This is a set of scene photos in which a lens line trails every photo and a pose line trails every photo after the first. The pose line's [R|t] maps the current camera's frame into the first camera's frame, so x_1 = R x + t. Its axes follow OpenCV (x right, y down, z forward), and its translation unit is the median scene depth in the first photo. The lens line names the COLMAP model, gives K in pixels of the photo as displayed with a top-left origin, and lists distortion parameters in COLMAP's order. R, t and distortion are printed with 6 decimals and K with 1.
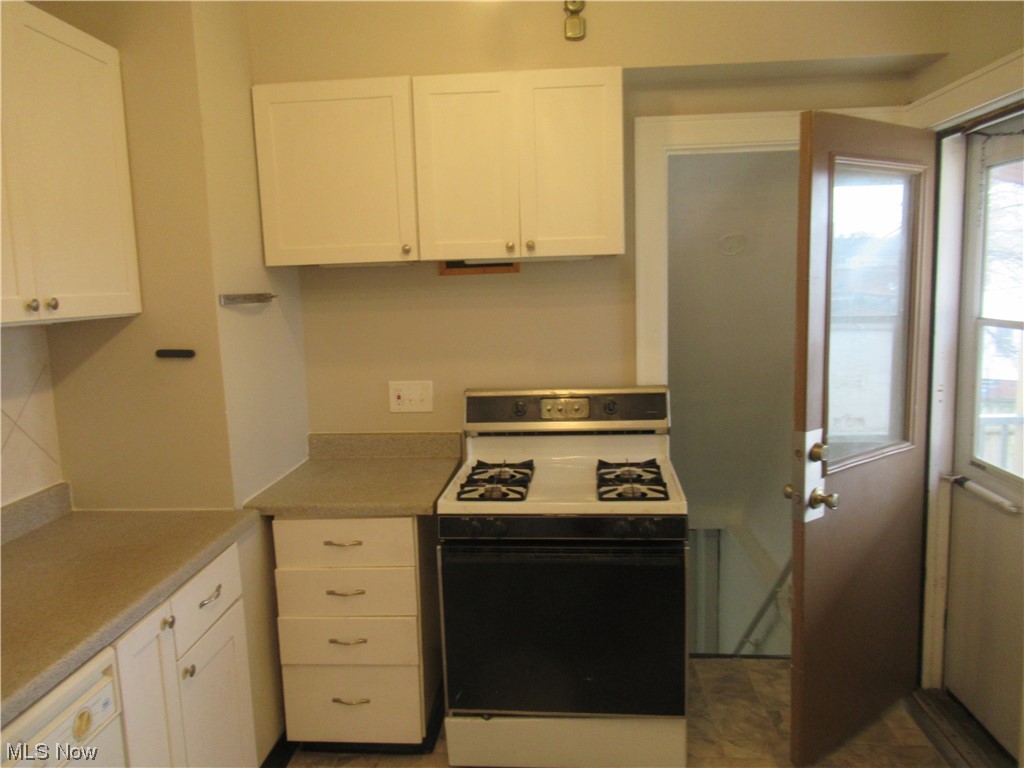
lens RADIAL K [[766.7, 0, 511.1], [0, 766.7, 384.6], [0, 0, 1]] dist [0.004957, -0.004657]
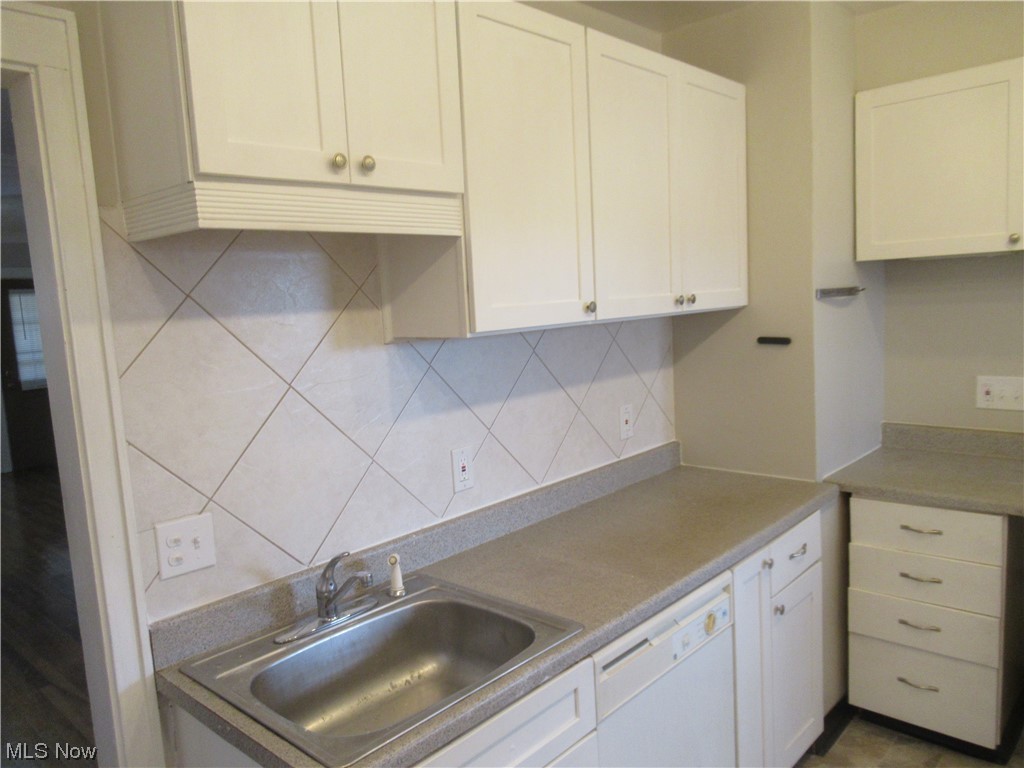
lens RADIAL K [[766.7, 0, 513.4], [0, 766.7, 384.8], [0, 0, 1]] dist [0.004957, -0.004657]
pose [[0.786687, 0.063516, -0.614076, -0.030769], [-0.055530, 0.997941, 0.032082, 0.010581], [0.614850, 0.008861, 0.788594, -0.152109]]
